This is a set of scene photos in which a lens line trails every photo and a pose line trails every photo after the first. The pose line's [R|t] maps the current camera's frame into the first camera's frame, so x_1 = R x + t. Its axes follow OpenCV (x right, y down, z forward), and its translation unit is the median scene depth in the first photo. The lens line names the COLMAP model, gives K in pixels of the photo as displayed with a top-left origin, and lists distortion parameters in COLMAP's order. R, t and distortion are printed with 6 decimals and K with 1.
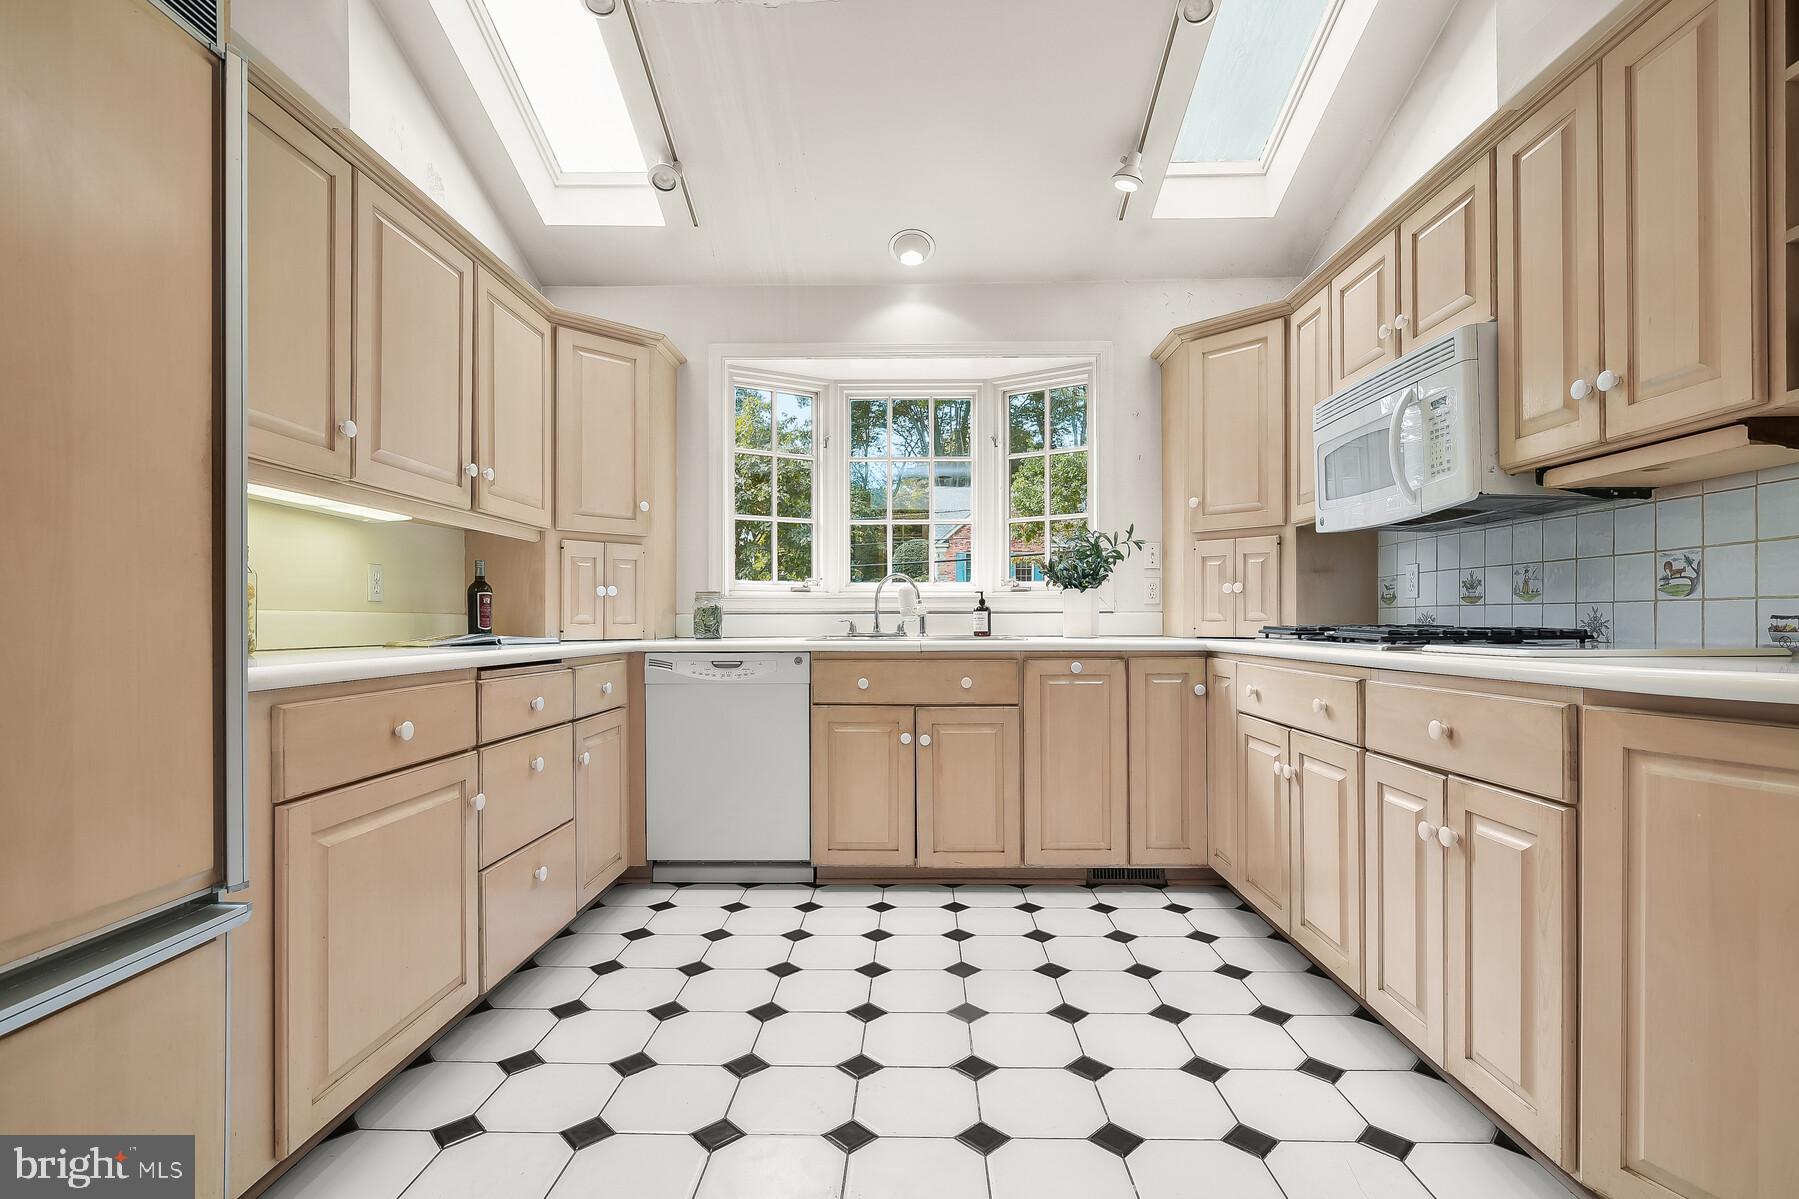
lens RADIAL K [[825.3, 0, 902.6], [0, 825.3, 617.4], [0, 0, 1]] dist [-0.004696, 0.001333]
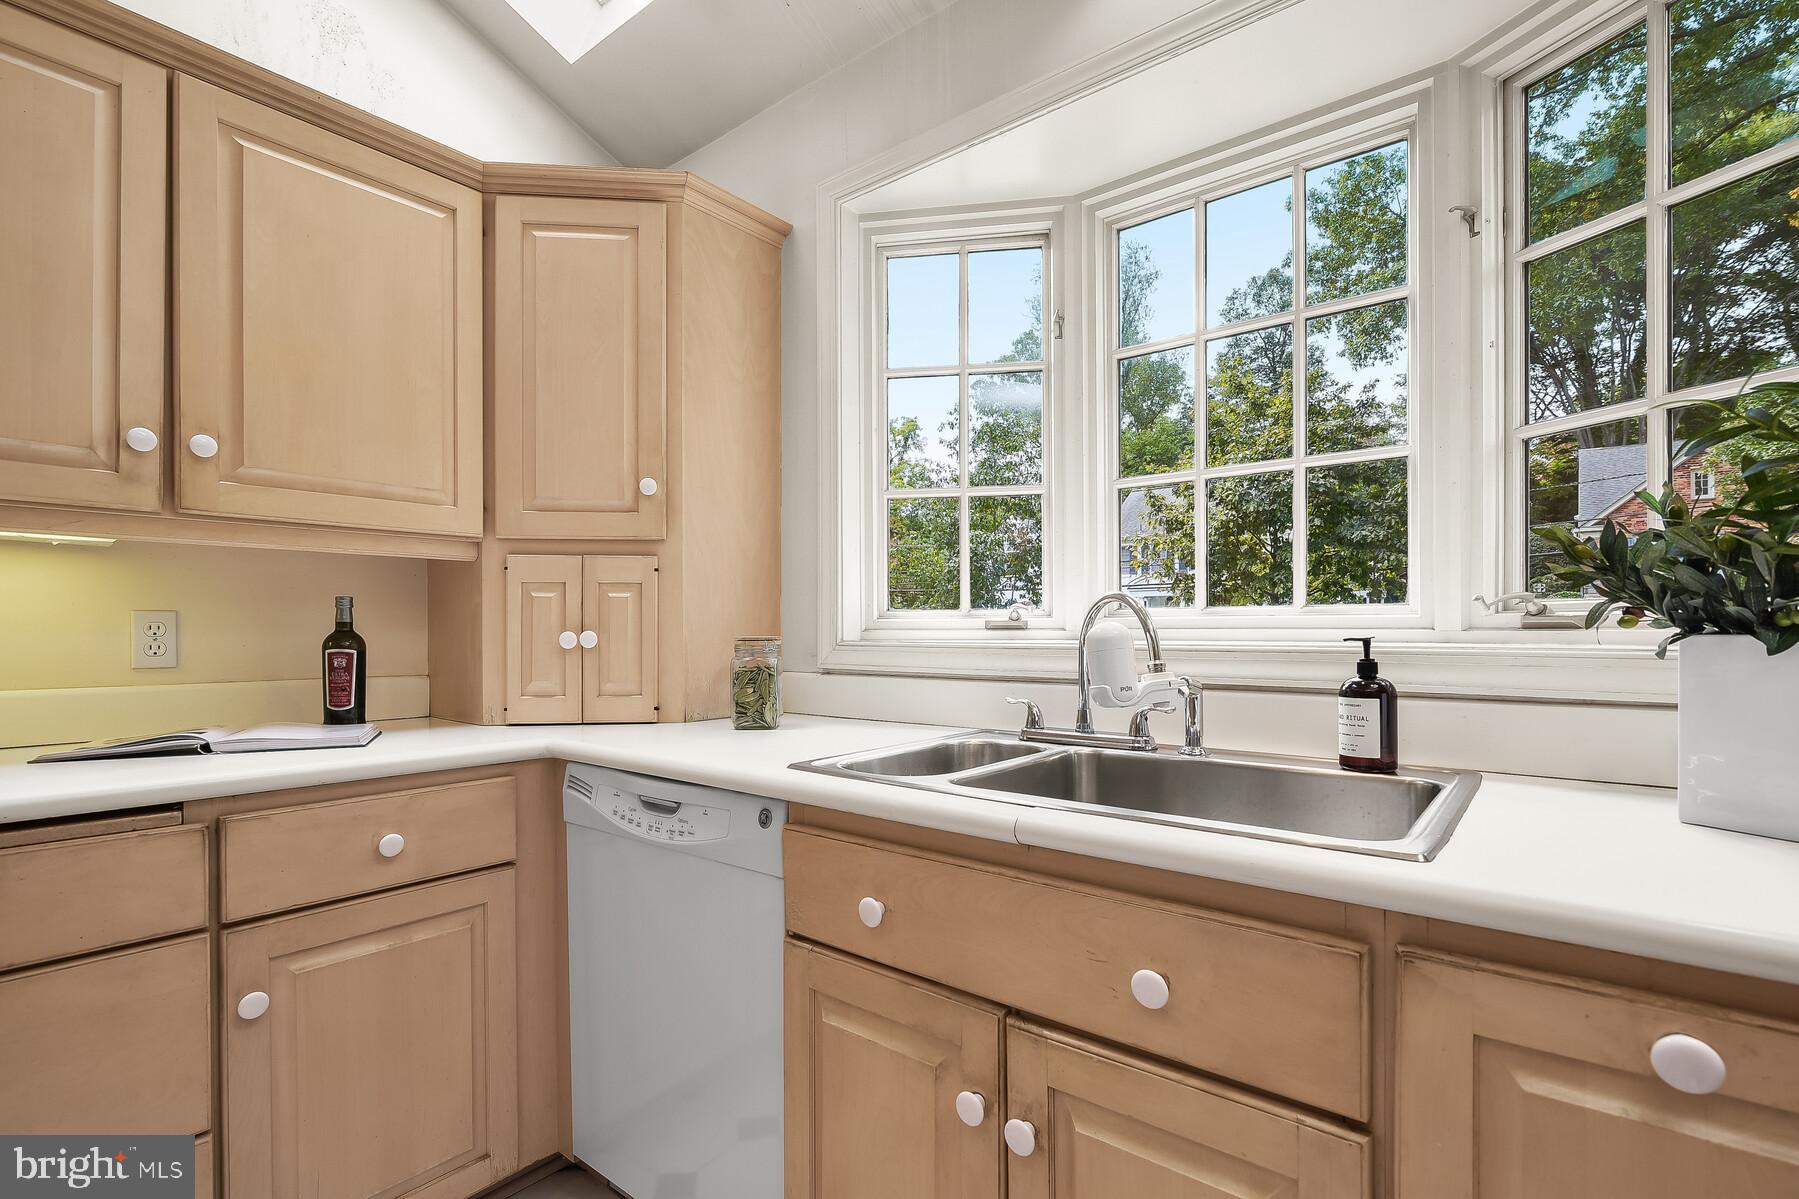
lens RADIAL K [[825.3, 0, 901.2], [0, 825.3, 630.8], [0, 0, 1]] dist [-0.004696, 0.001333]
pose [[0.788668, 0.001233, -0.614818, 0.181023], [0.002832, 0.999980, 0.005639, -0.043209], [0.614813, -0.006188, 0.788649, 0.724954]]
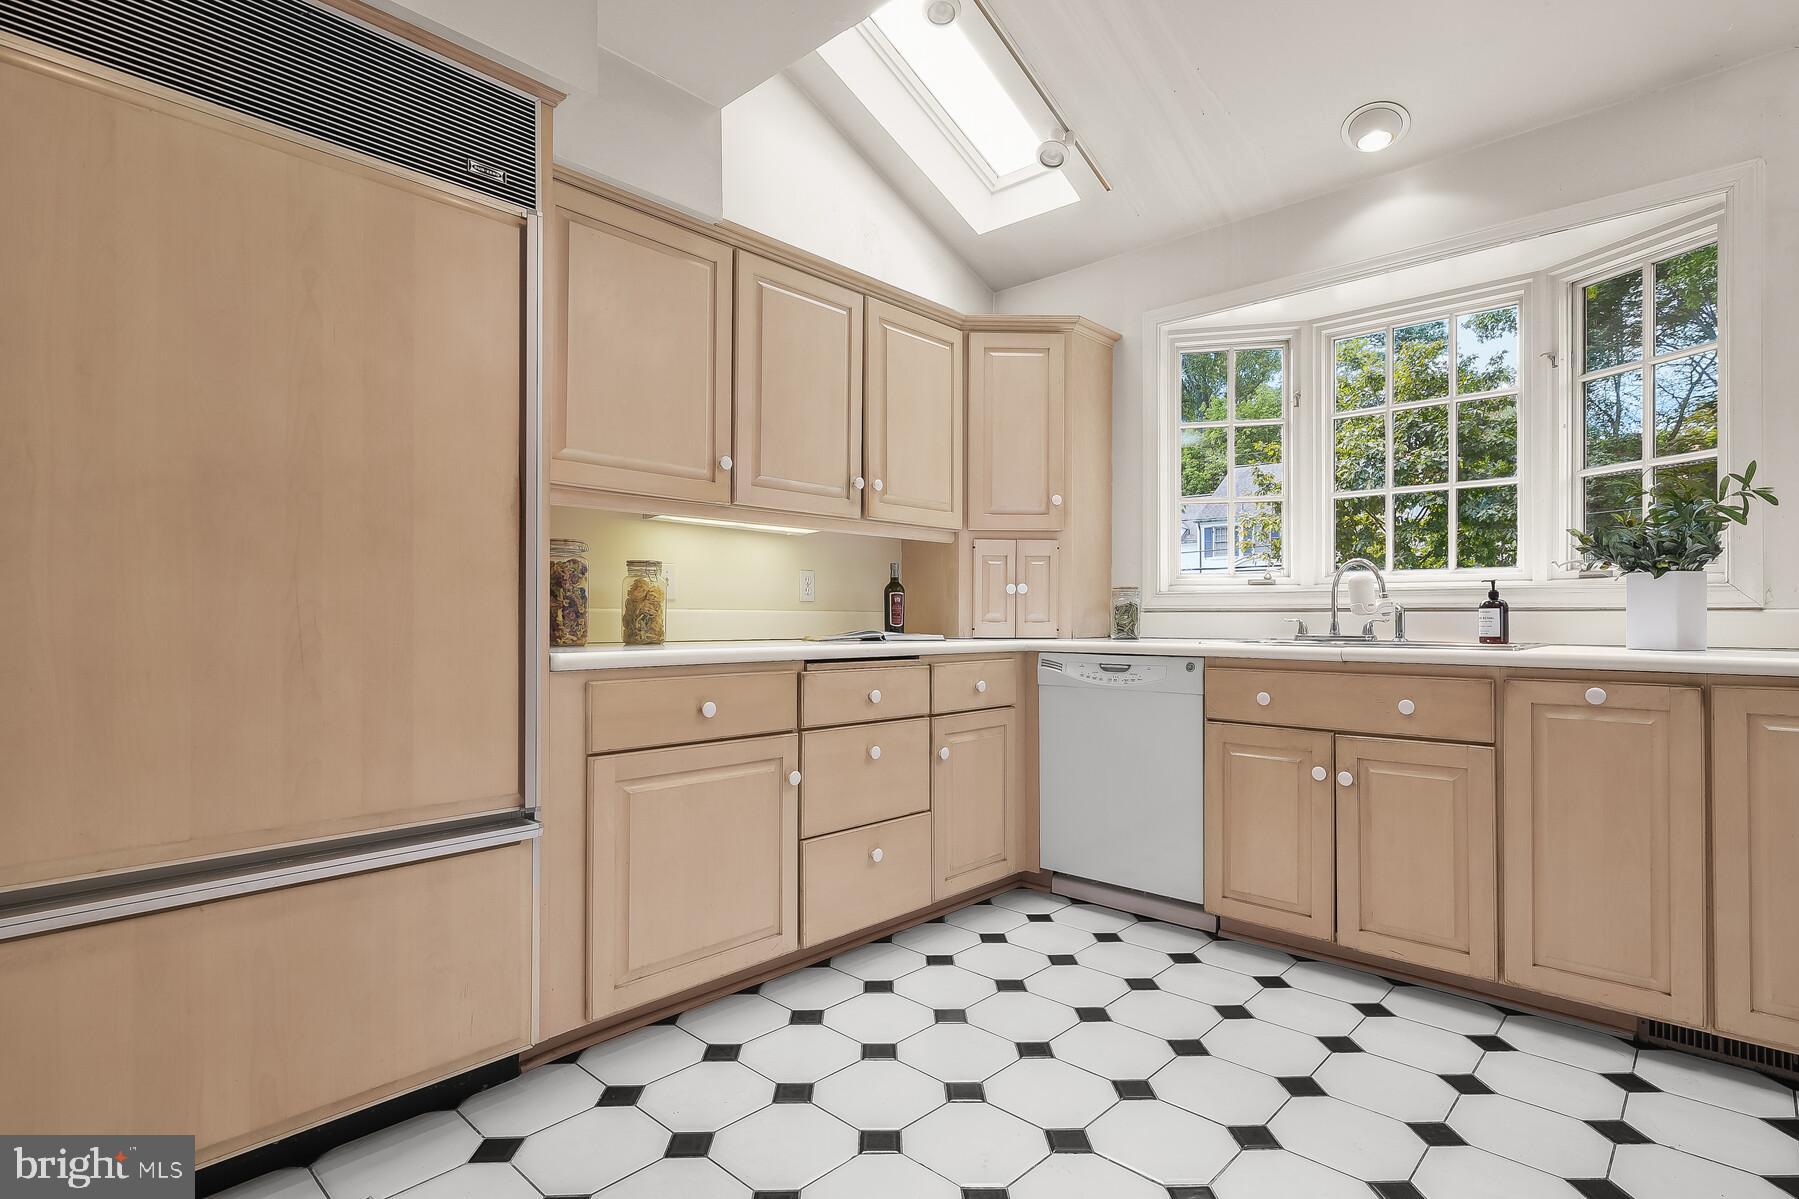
lens RADIAL K [[891.4, 0, 903.4], [0, 891.4, 612.3], [0, 0, 1]] dist [-0.001725, 0.002869]
pose [[0.743335, 0.001151, -0.668918, 0.271282], [-0.001674, 0.999999, -0.000139, -0.003481], [0.668917, 0.001223, 0.743336, 0.119461]]
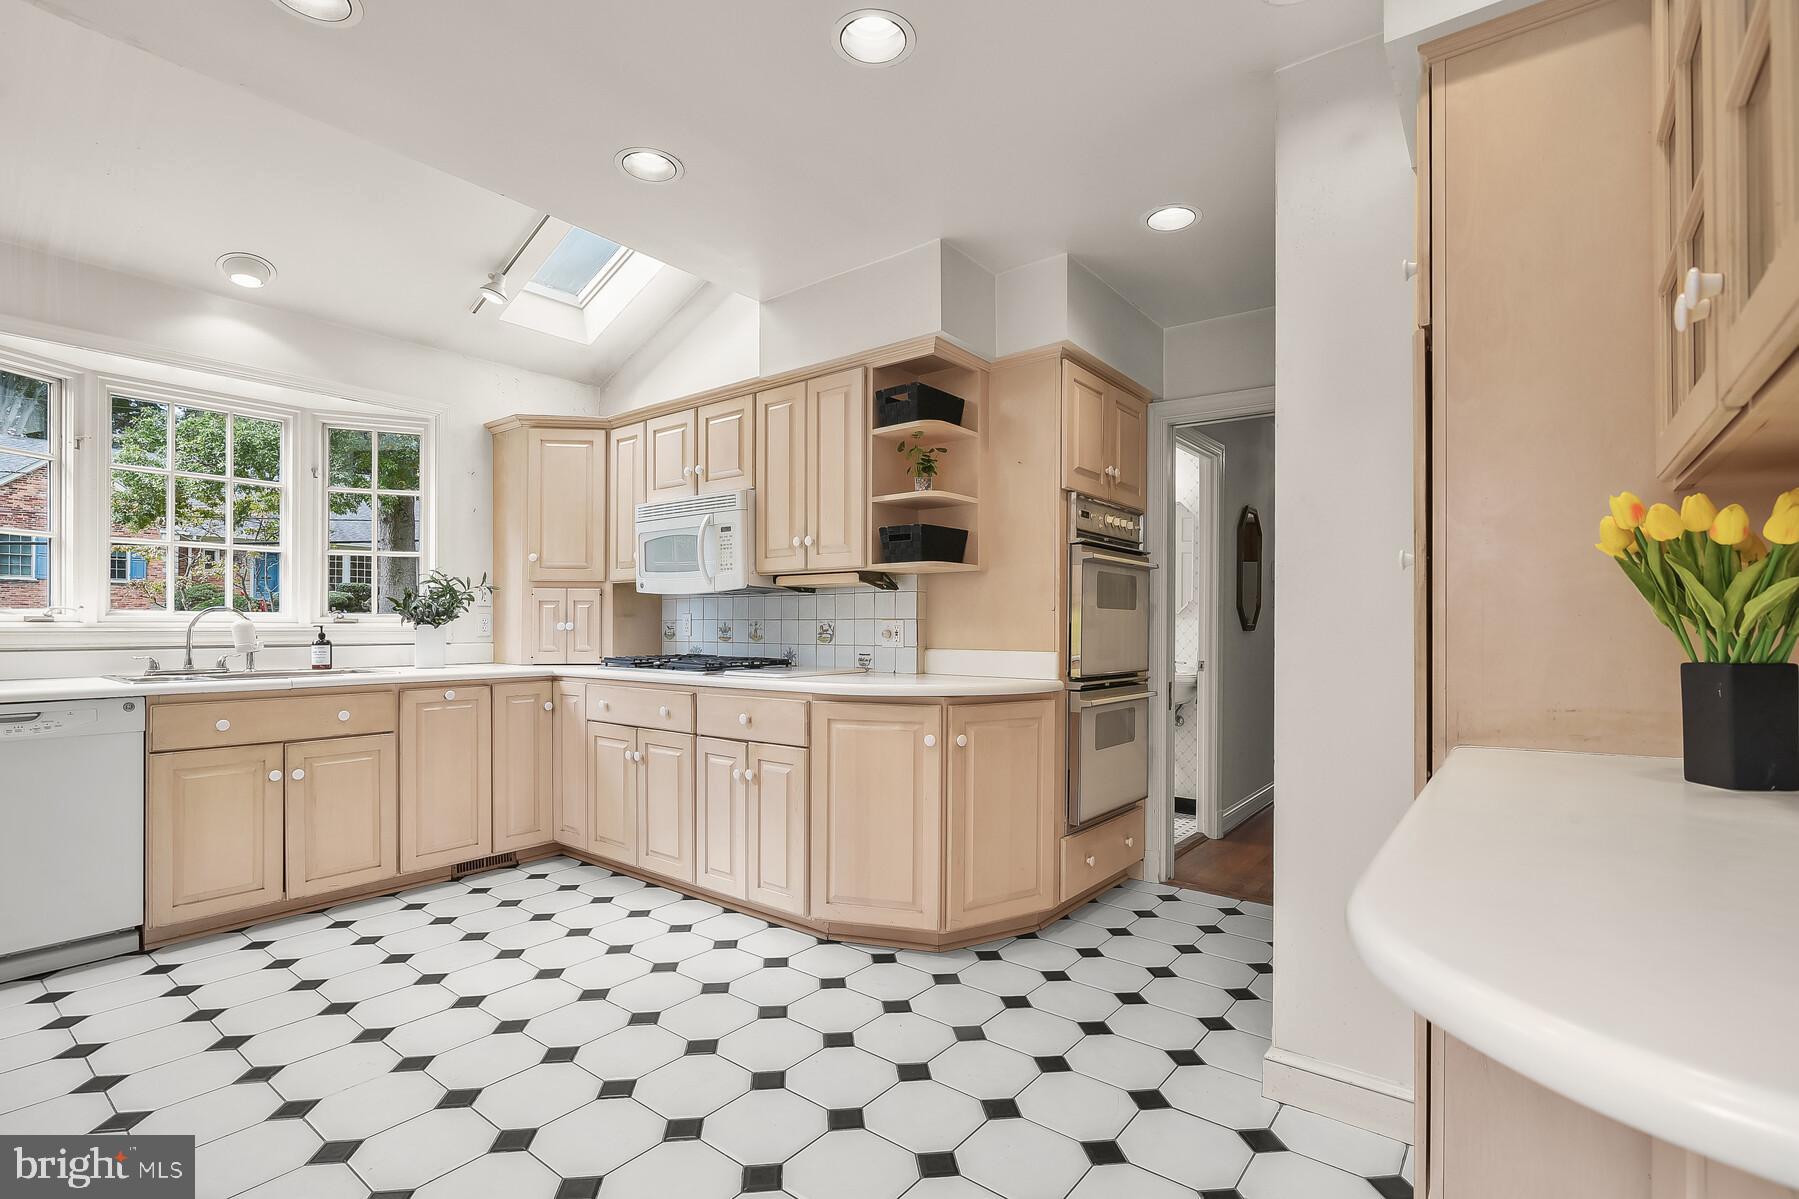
lens RADIAL K [[825.3, 0, 900.8], [0, 825.3, 627.5], [0, 0, 1]] dist [-0.004696, 0.001333]
pose [[0.596494, 0.001655, 0.802616, -0.348214], [-0.005958, 0.999979, 0.002365, -0.042213], [-0.802595, -0.006193, 0.596492, -0.217833]]
